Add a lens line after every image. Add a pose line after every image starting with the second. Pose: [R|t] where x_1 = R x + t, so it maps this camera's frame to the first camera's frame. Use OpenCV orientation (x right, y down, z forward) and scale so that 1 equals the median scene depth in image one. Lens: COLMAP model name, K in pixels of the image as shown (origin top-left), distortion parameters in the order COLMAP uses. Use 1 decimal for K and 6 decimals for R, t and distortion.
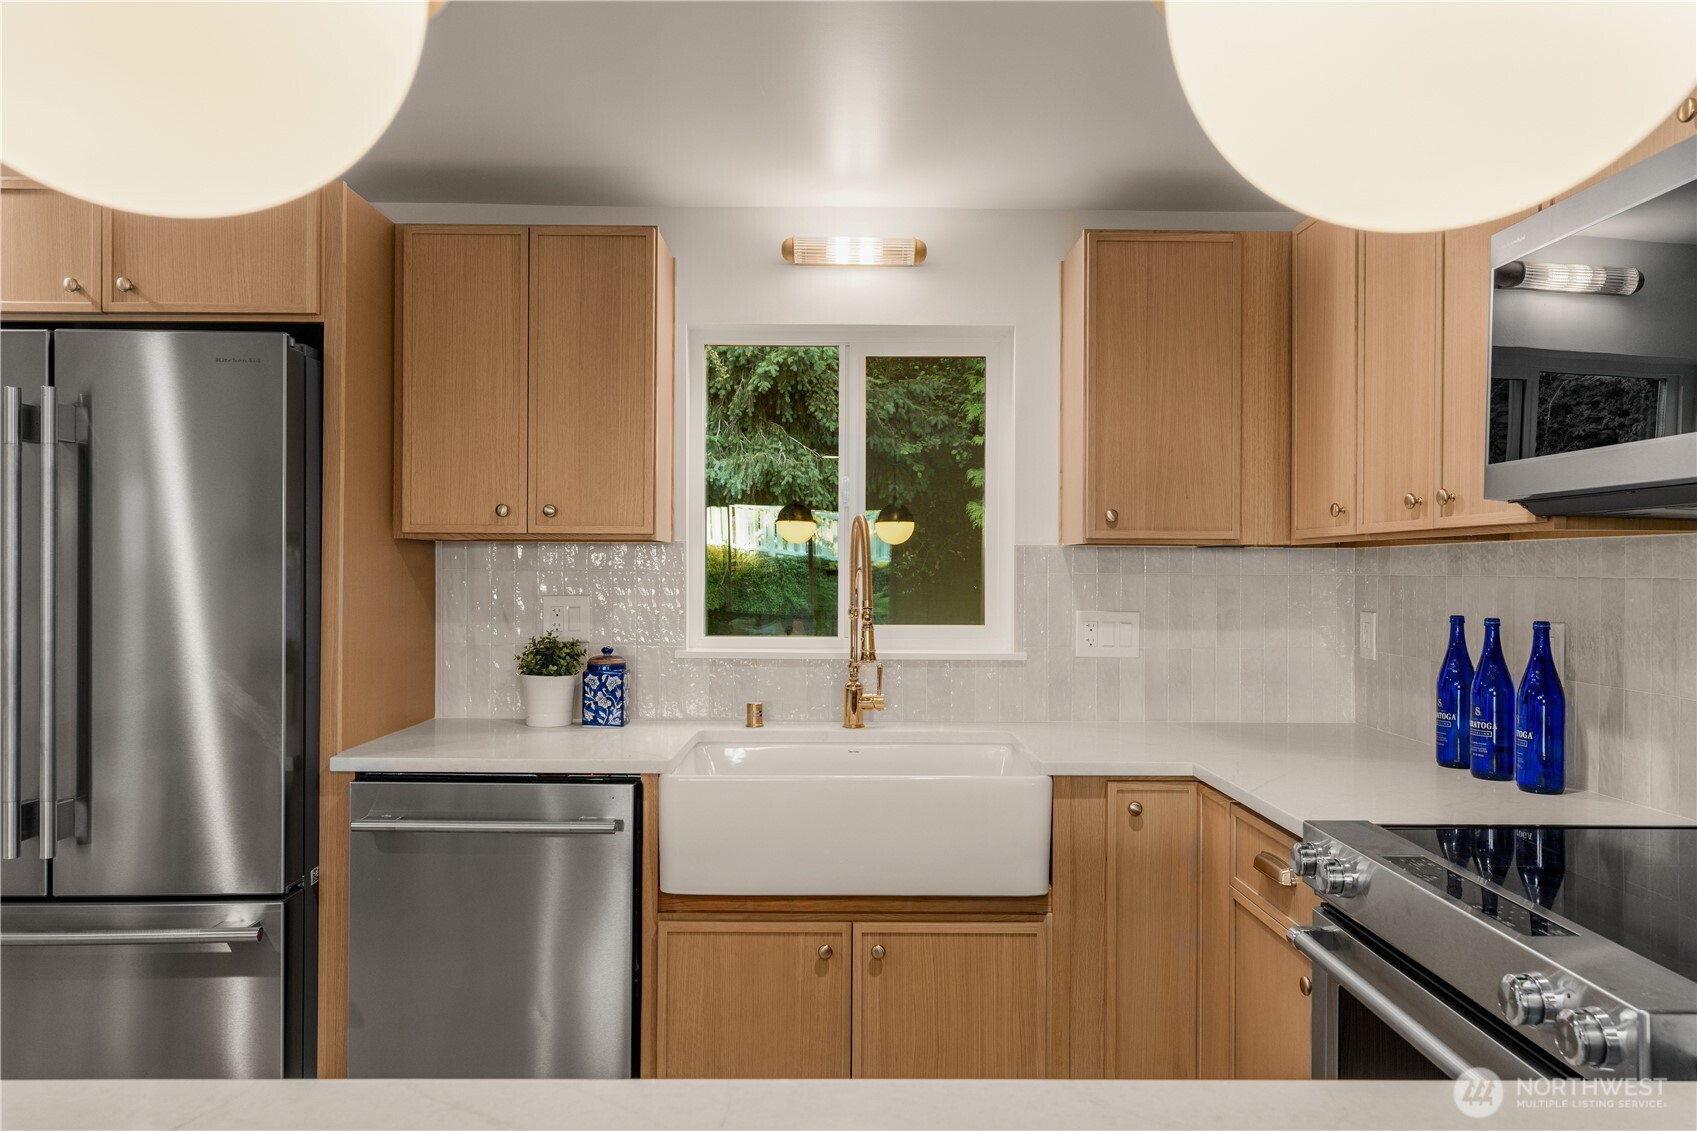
lens RADIAL K [[1139.5, 0, 848.5], [0, 1139.5, 565.5], [0, 0, 1]] dist [0.003616, 0.000579]
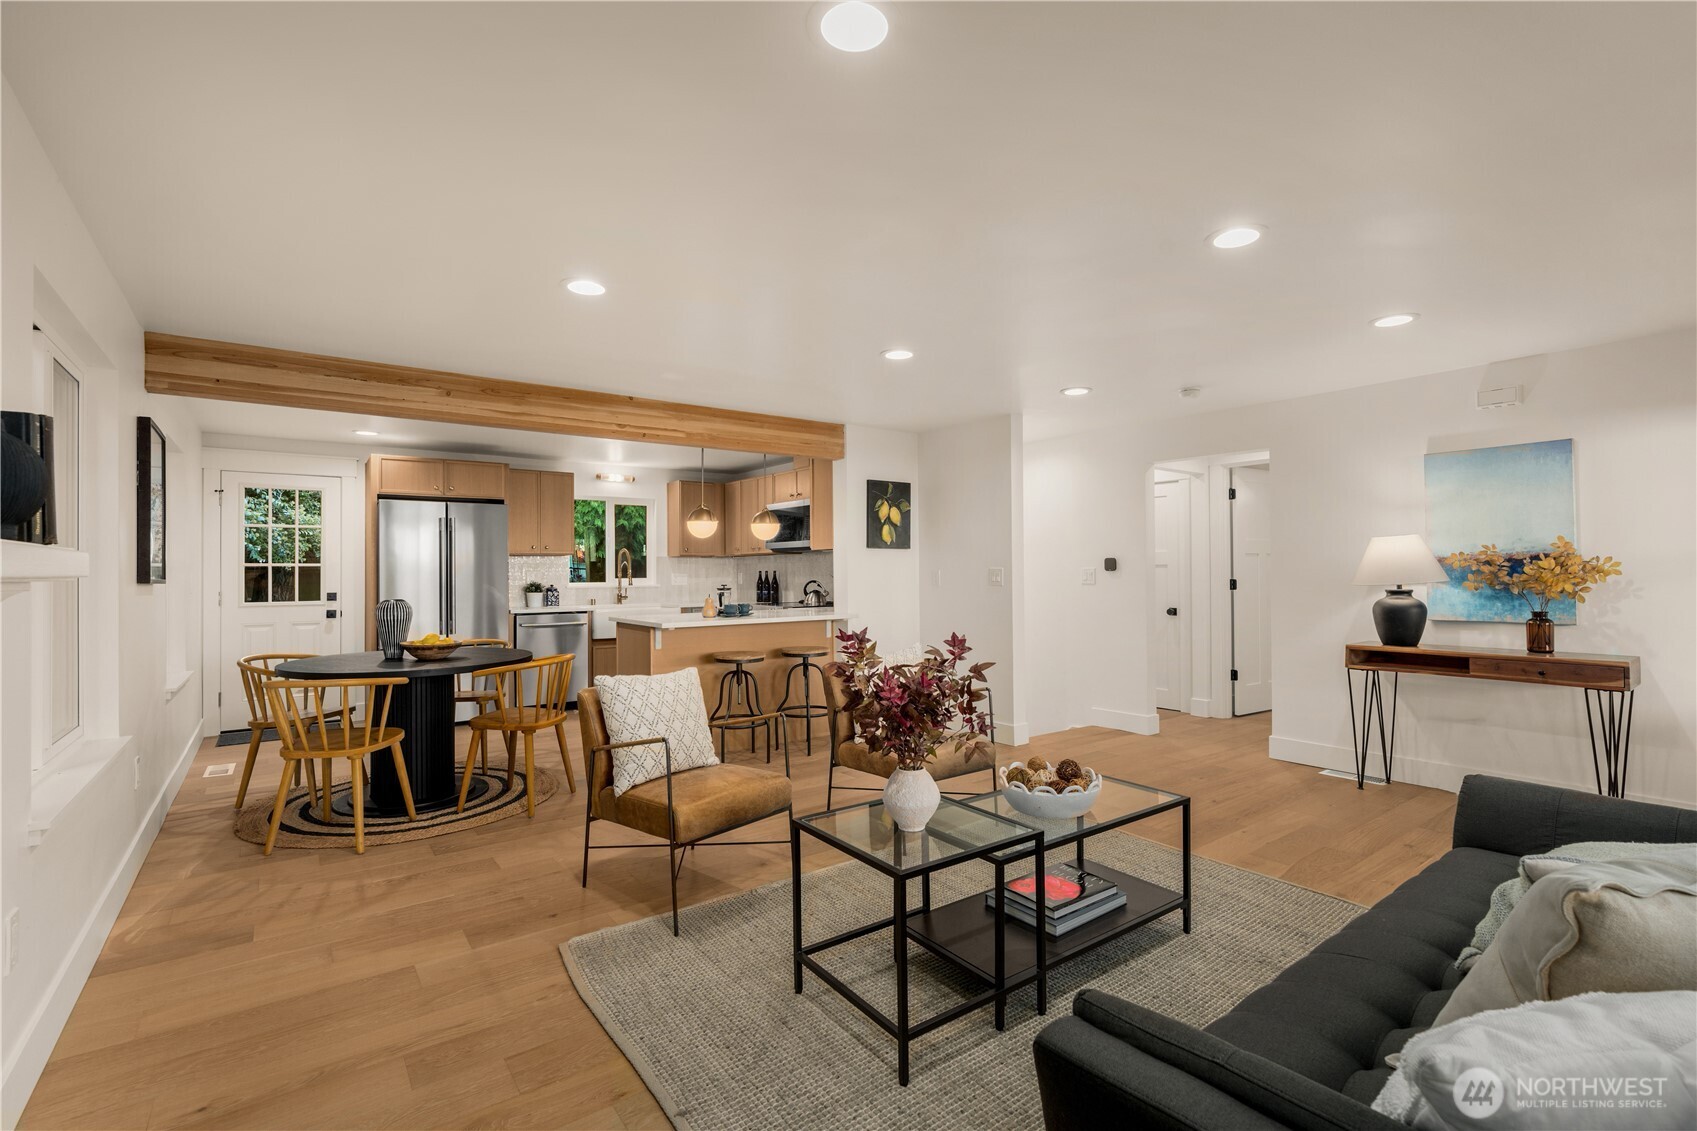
lens RADIAL K [[760.4, 0, 856.0], [0, 760.4, 563.7], [0, 0, 1]] dist [-0.003548, -0.000090]
pose [[0.804604, -0.005753, 0.593784, -0.873686], [0.009617, 0.999948, -0.003343, 0.022861], [-0.593734, 0.008400, 0.804617, -1.523287]]
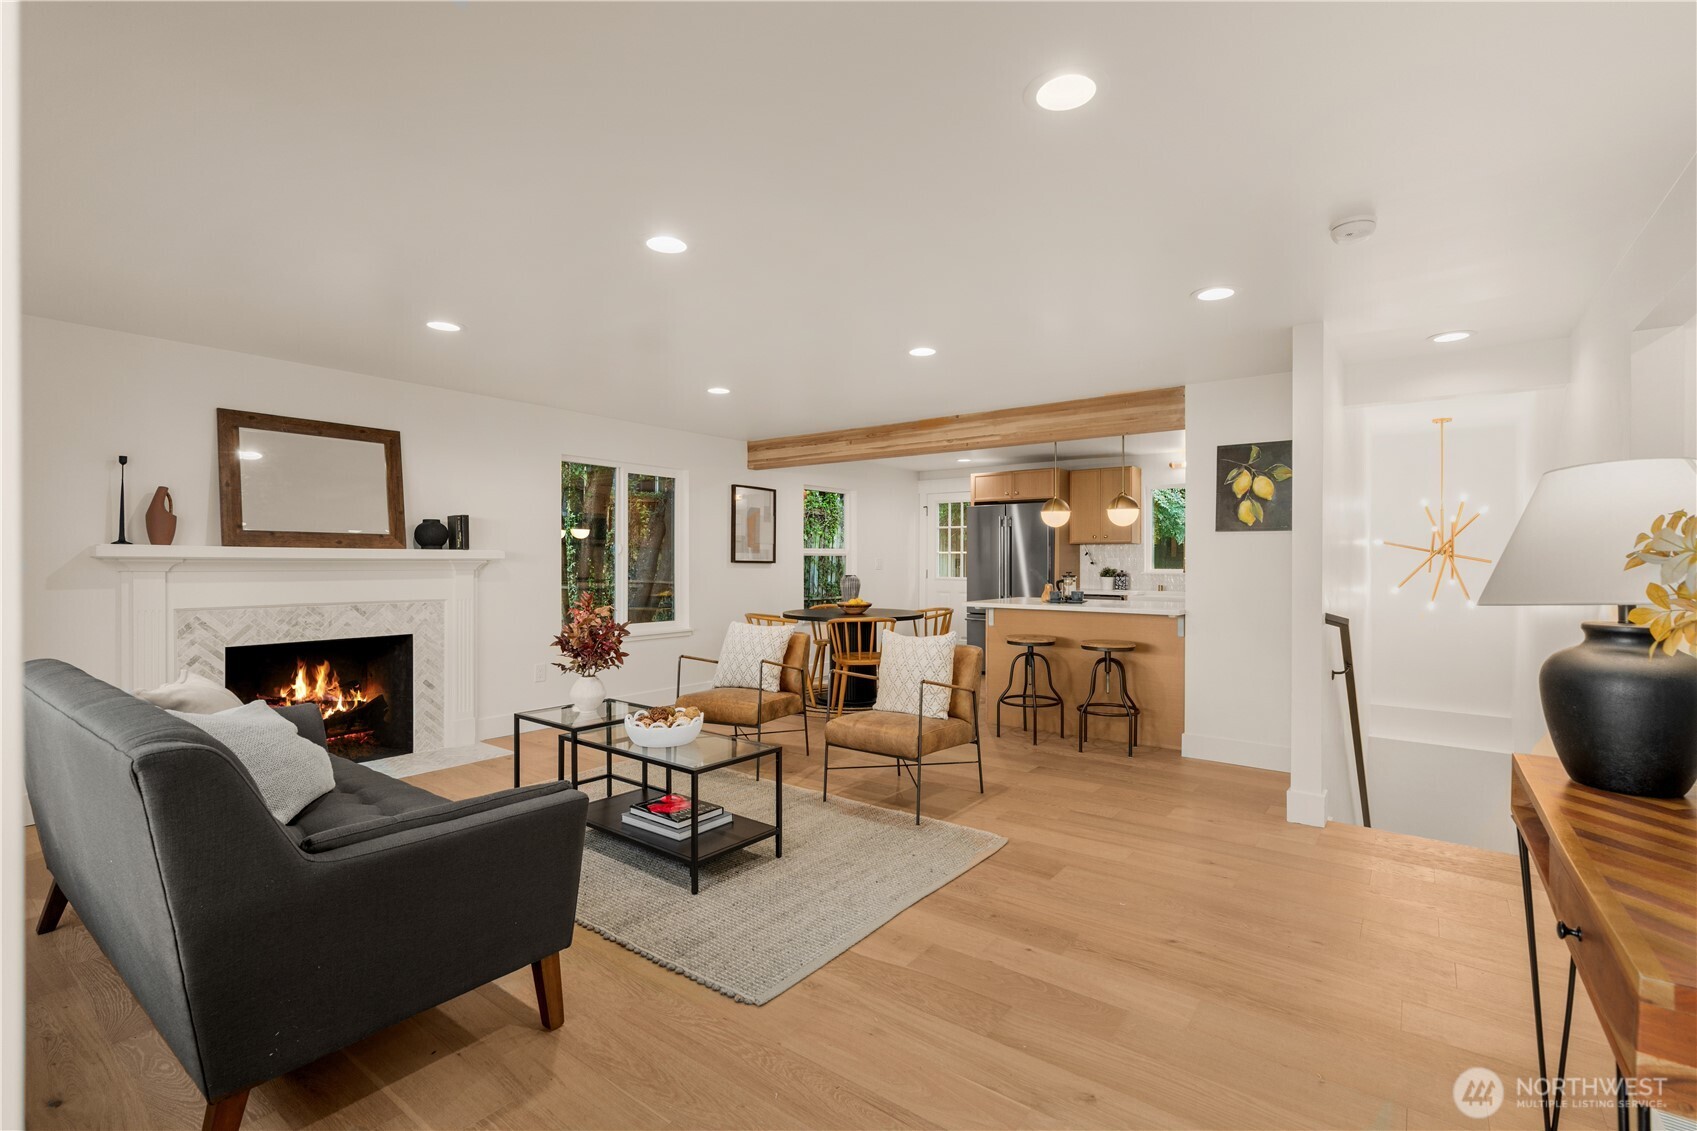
lens RADIAL K [[760.4, 0, 856.0], [0, 760.4, 563.7], [0, 0, 1]] dist [-0.003548, -0.000090]
pose [[0.793884, 0.000109, -0.608069, 0.665502], [0.003984, 0.999978, 0.005380, 0.031627], [0.608056, -0.006694, 0.793866, -1.670214]]
